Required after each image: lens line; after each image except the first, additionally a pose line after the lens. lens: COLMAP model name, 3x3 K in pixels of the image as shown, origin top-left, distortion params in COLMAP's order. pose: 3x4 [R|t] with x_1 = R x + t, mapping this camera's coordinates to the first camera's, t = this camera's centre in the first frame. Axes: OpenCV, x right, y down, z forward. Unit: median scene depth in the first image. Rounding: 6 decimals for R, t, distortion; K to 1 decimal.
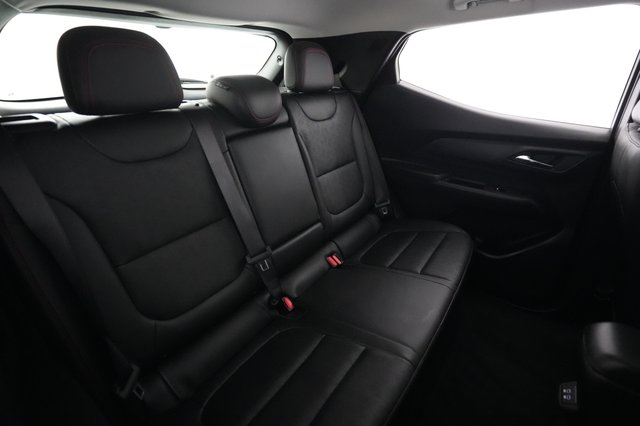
lens RADIAL K [[312.1, 0, 320.0], [0, 312.1, 213.0], [0, 0, 1]] dist [-0.000579, -0.000175]
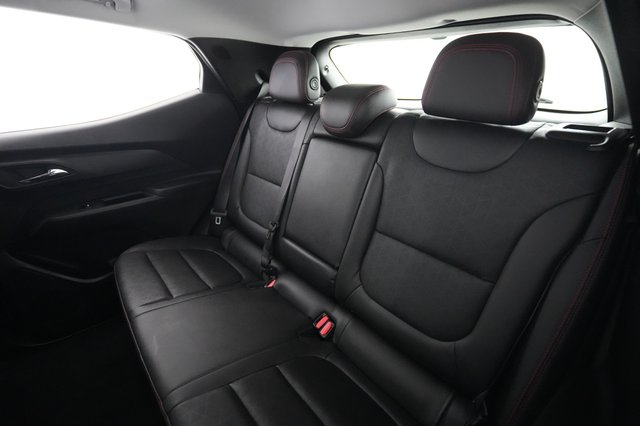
lens RADIAL K [[312.1, 0, 320.0], [0, 312.1, 213.0], [0, 0, 1]] dist [-0.000579, -0.000175]
pose [[-0.240781, 0.388751, -0.889324, 0.717716], [-0.419569, 0.784554, 0.456549, -0.471555], [0.875206, 0.483061, -0.025798, 1.006145]]
